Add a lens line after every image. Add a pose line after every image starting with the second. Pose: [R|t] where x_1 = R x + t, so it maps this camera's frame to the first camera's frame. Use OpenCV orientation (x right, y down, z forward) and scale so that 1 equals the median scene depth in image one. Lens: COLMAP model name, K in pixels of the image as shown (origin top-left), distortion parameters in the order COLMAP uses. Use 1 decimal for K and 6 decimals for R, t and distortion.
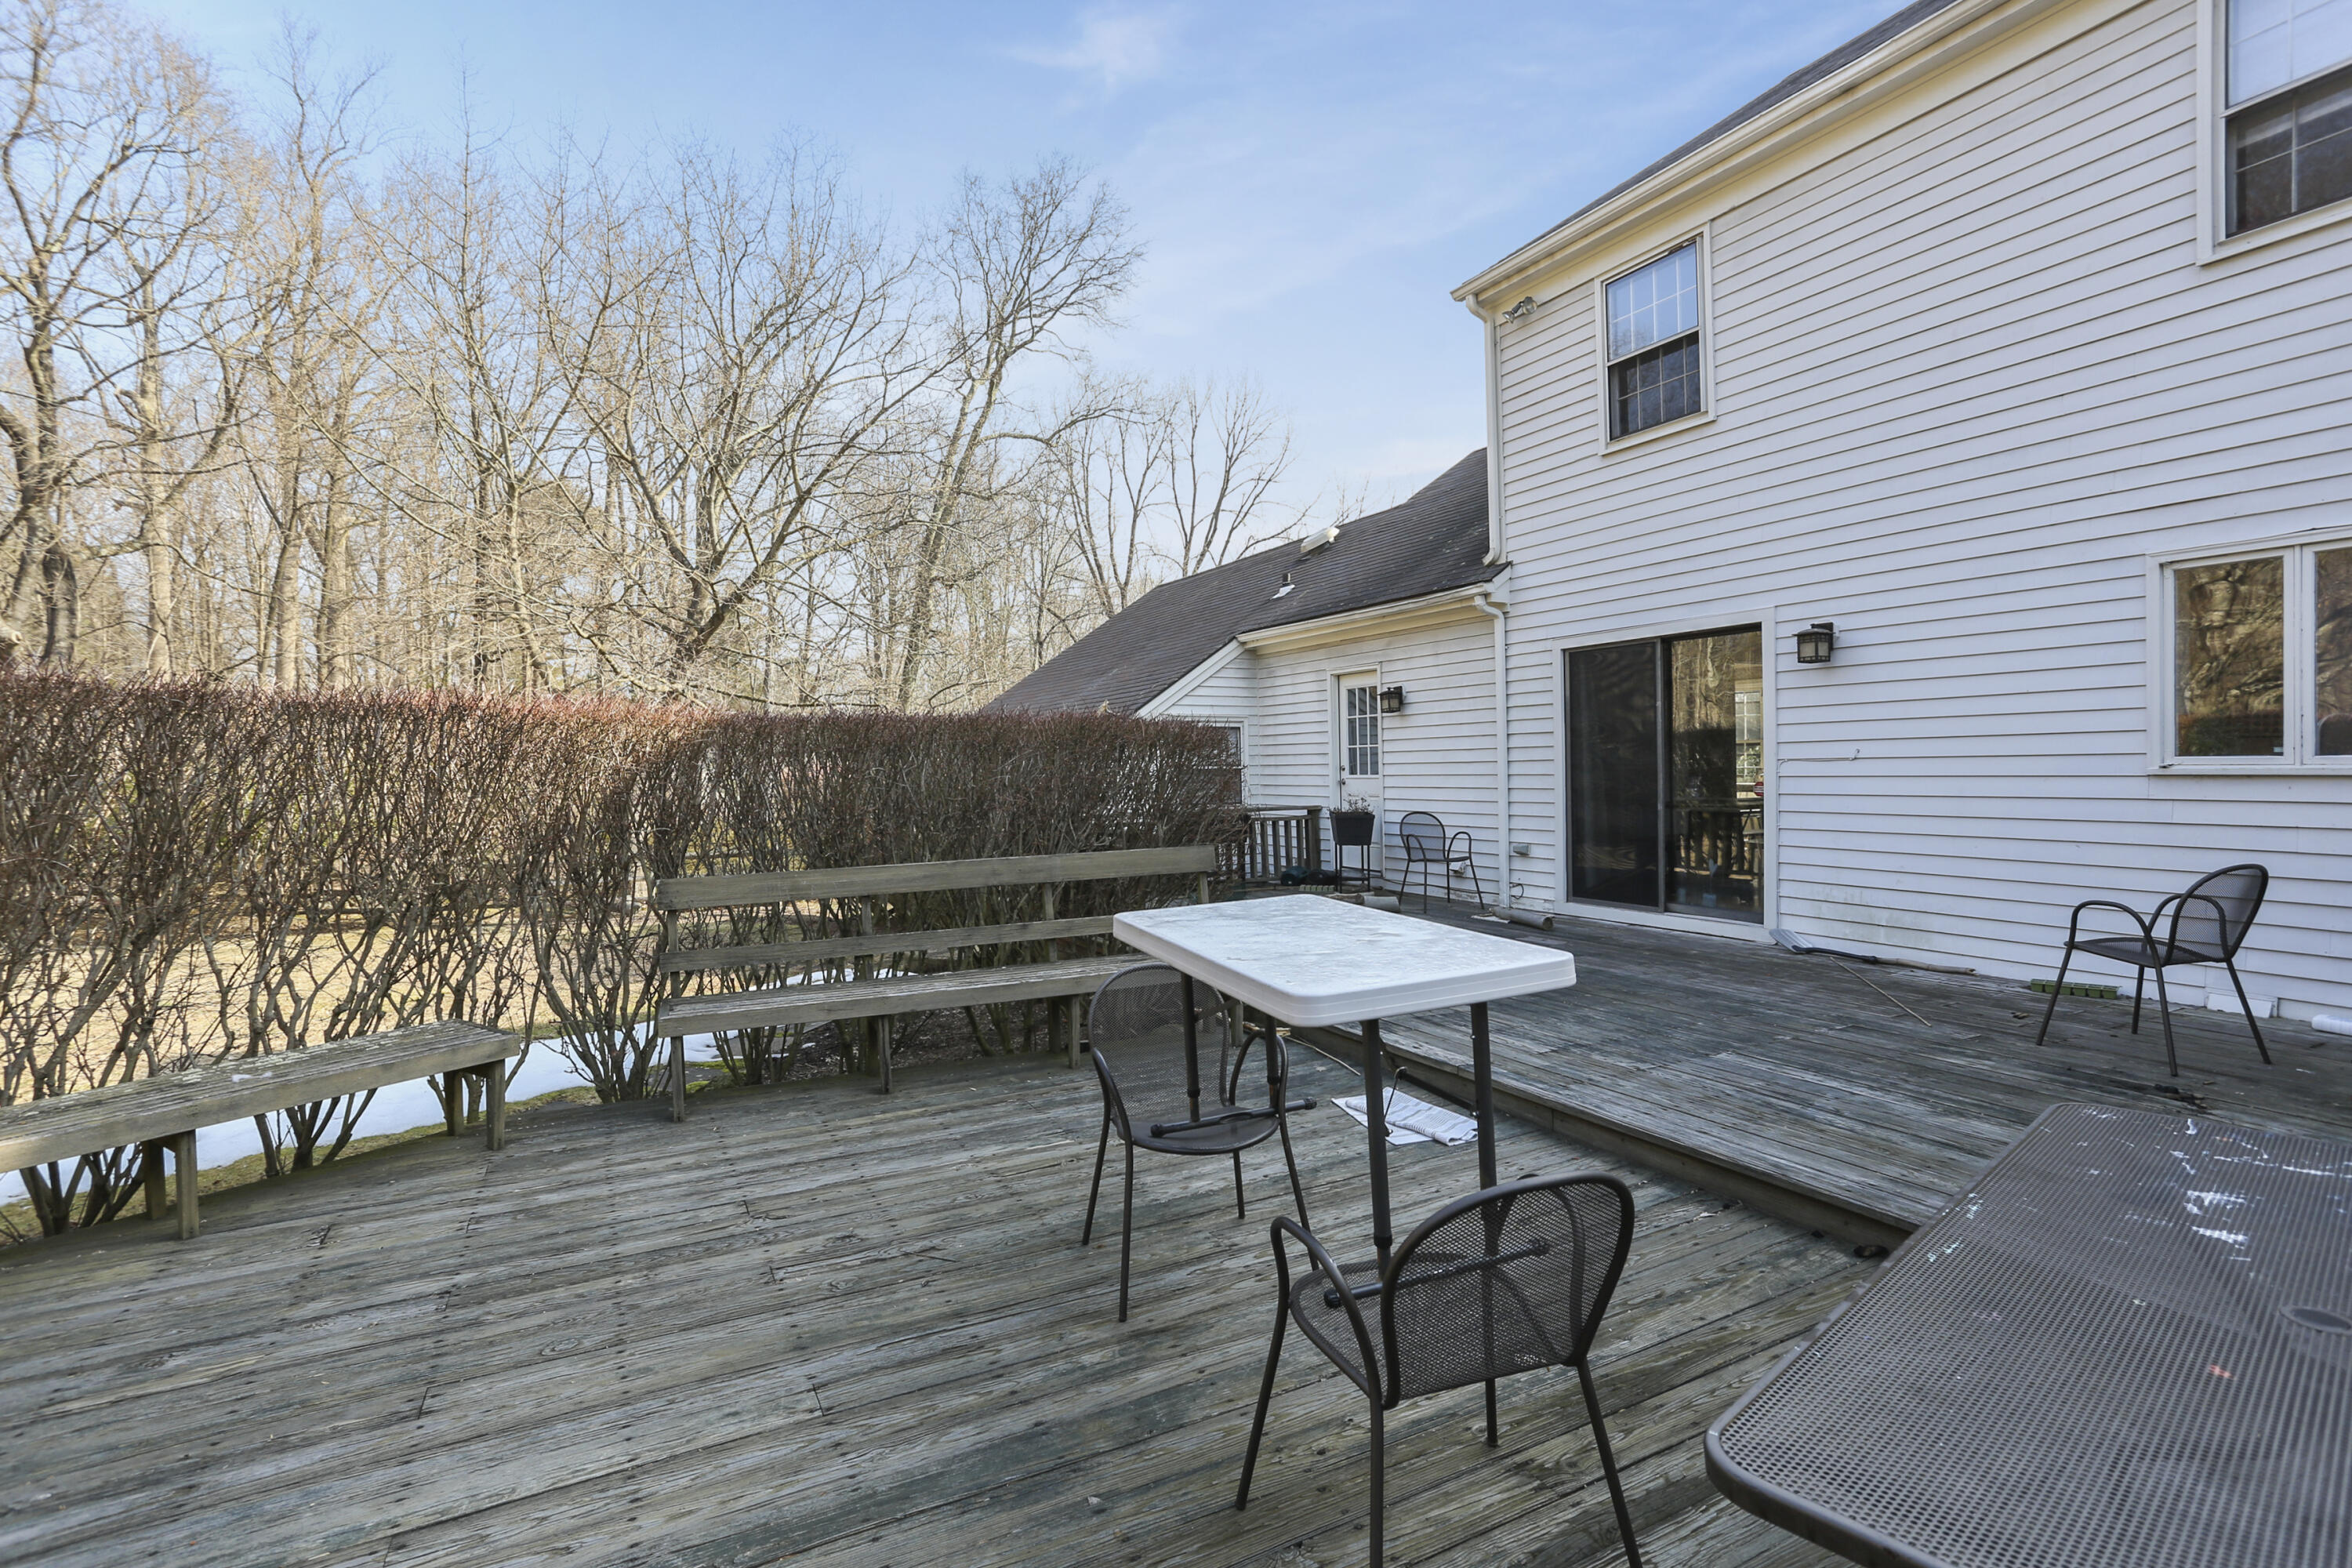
lens RADIAL K [[1077.3, 0, 1176.0], [0, 1077.3, 784.0], [0, 0, 1]] dist [-0.019132, 0.000418]
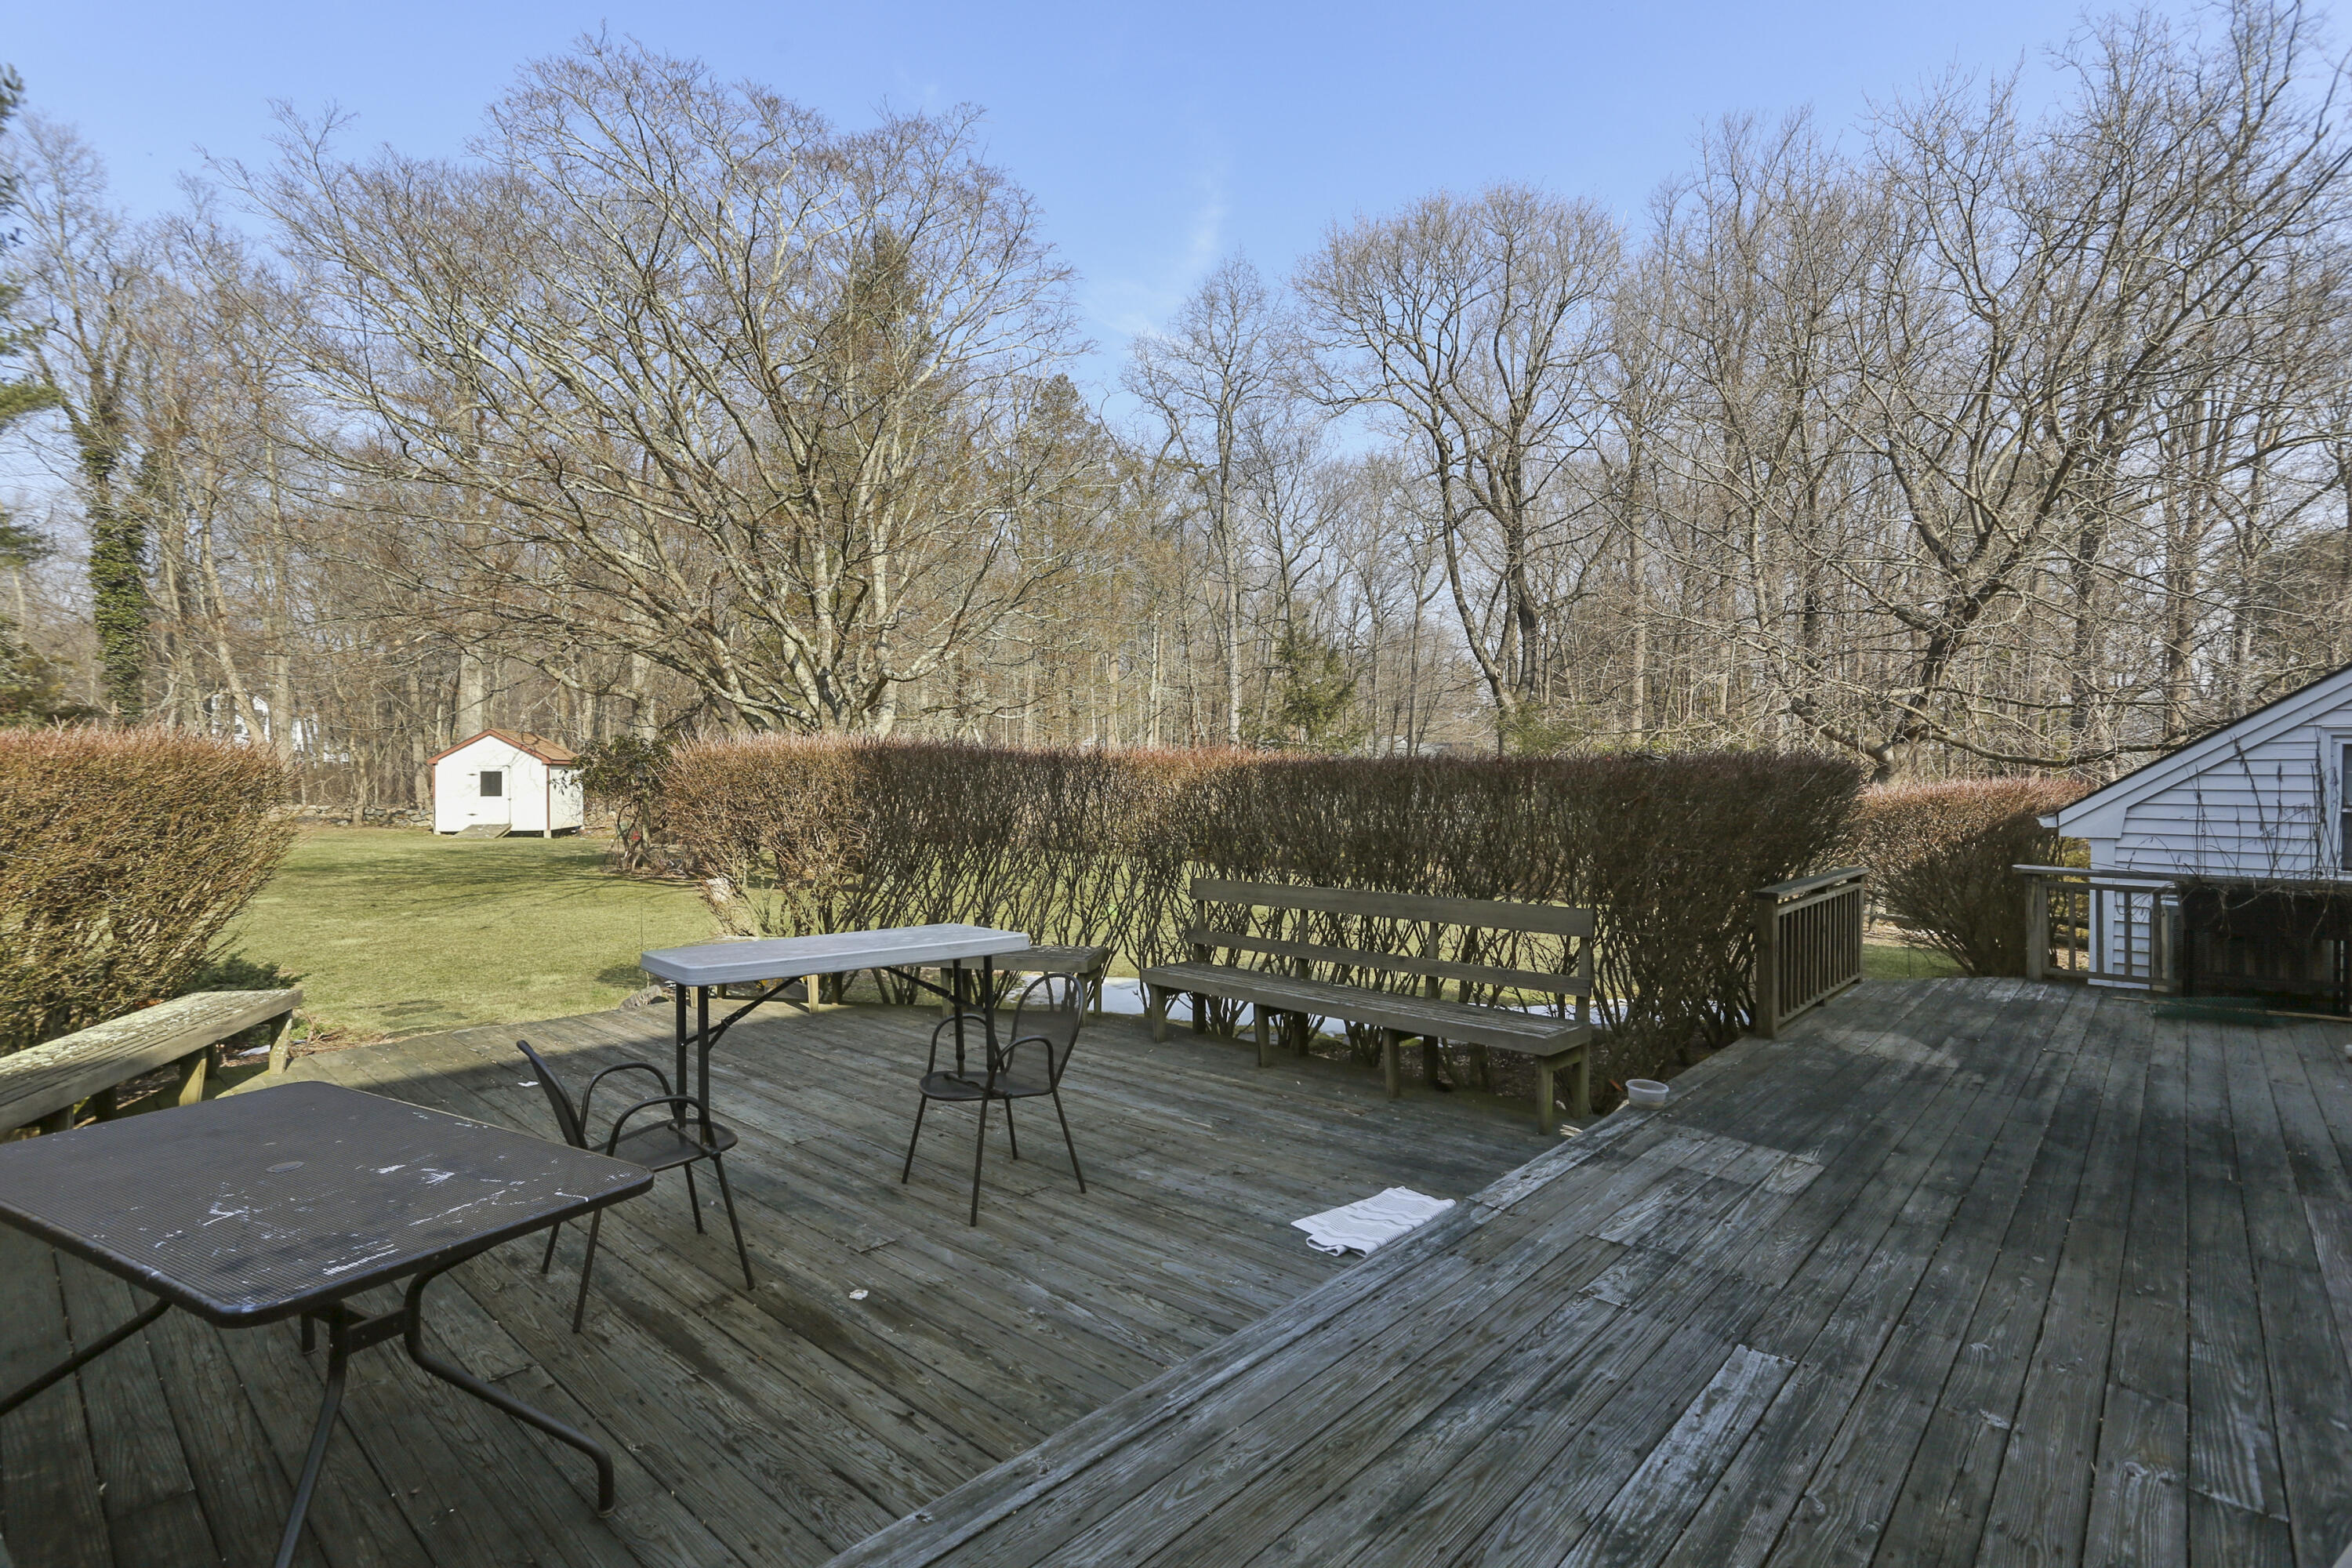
lens RADIAL K [[1077.3, 0, 1176.0], [0, 1077.3, 784.0], [0, 0, 1]] dist [-0.019132, 0.000418]
pose [[0.367047, 0.019539, -0.929997, 1.034038], [-0.015207, 0.999772, 0.015003, -0.072367], [0.930078, 0.008635, 0.367260, 0.533613]]
